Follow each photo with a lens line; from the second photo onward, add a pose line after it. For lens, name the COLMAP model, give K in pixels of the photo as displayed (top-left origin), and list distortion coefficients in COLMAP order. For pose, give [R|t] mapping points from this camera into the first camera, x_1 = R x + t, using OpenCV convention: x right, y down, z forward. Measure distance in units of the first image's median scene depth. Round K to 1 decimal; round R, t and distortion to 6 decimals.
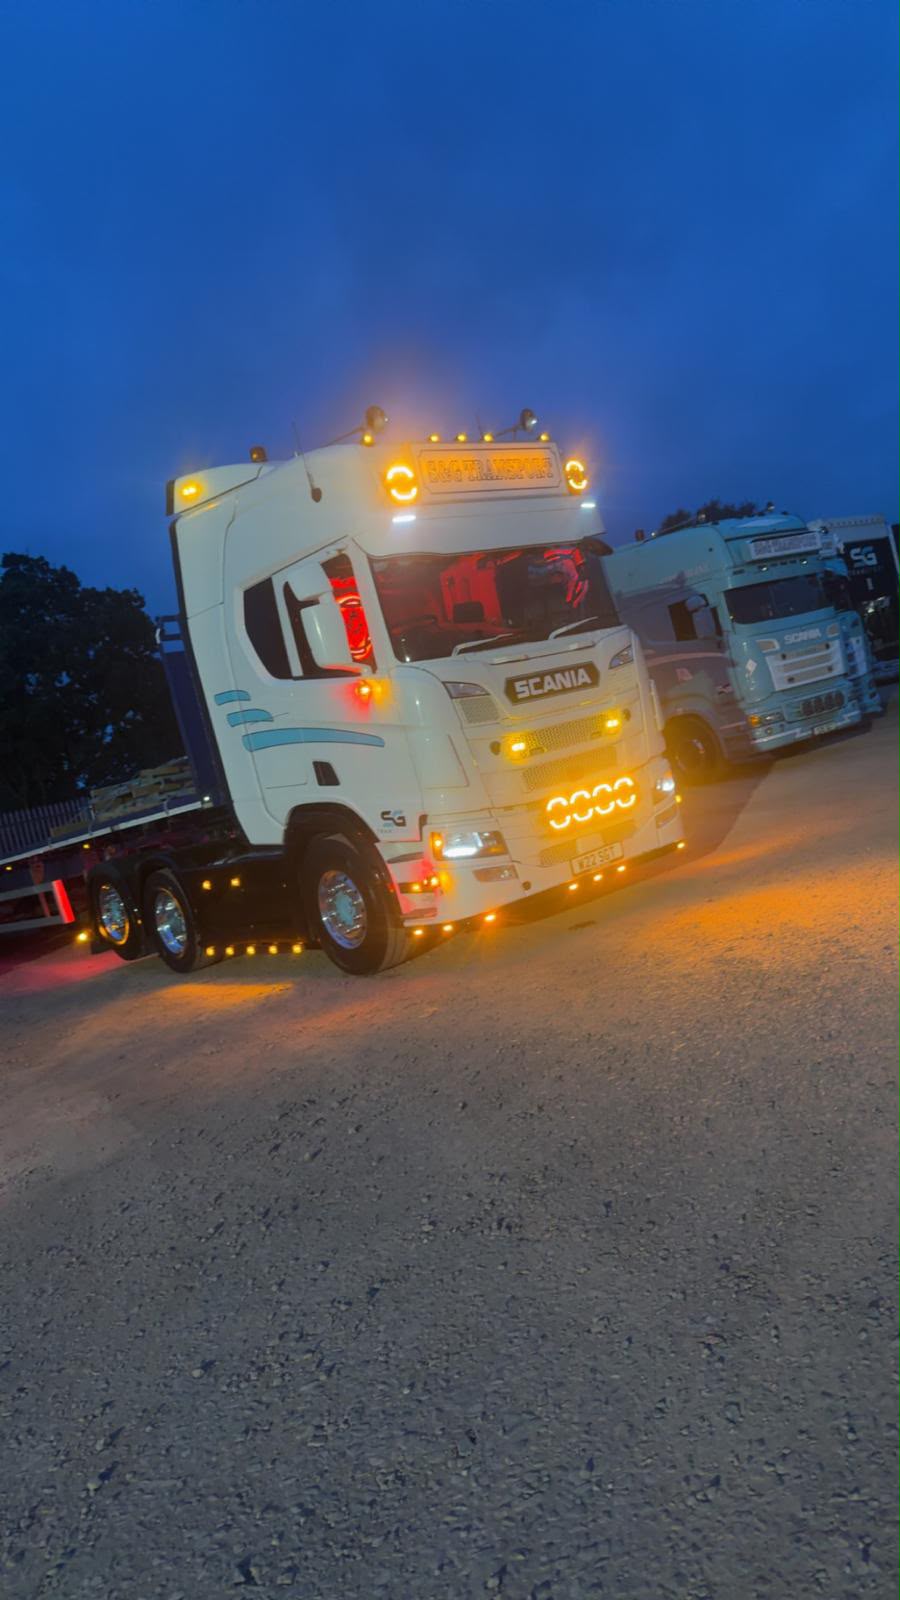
lens RADIAL K [[1266.3, 0, 450.0], [0, 1266.3, 800.0], [0, 0, 1]] dist [0.072345, 0.001050]
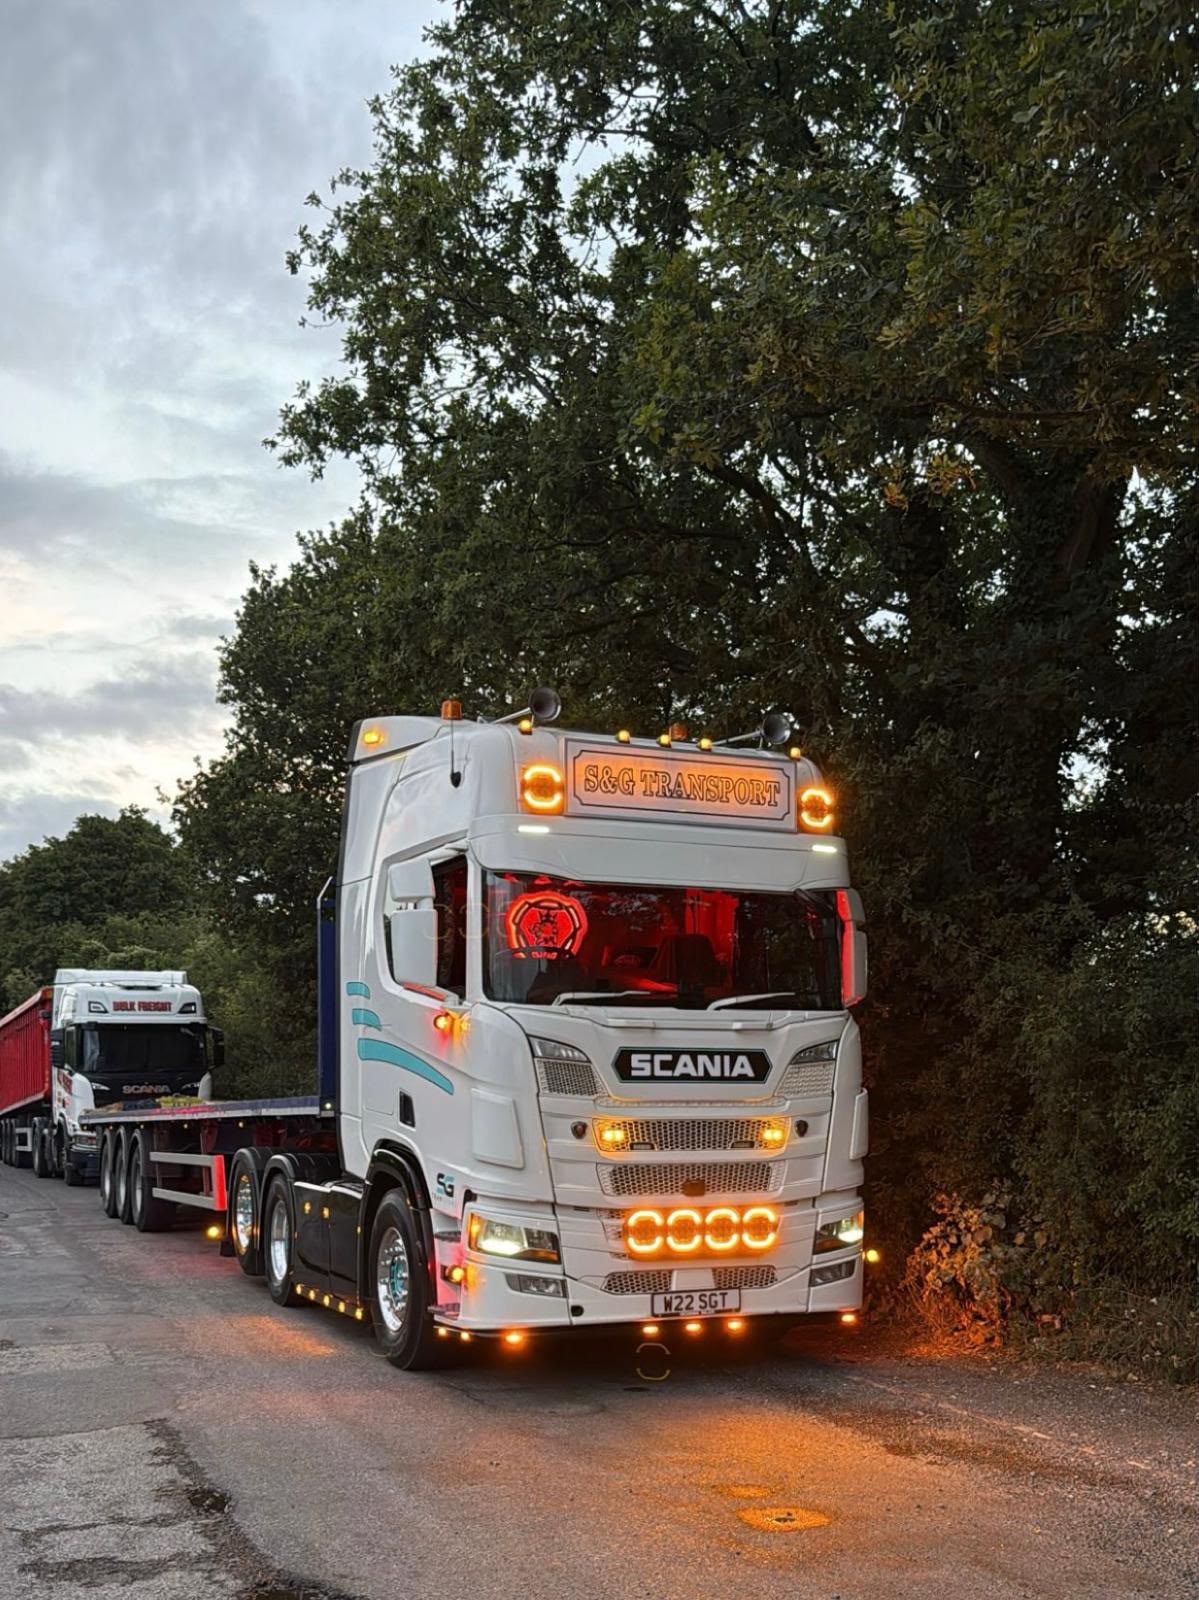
lens RADIAL K [[2068.5, 0, 599.5], [0, 2068.5, 800.0], [0, 0, 1]] dist [-0.255501, 0.627099]
pose [[0.925124, 0.189173, -0.329179, 0.407530], [-0.236886, 0.965167, -0.111080, -0.095008], [0.296699, 0.180740, 0.937711, -0.220470]]
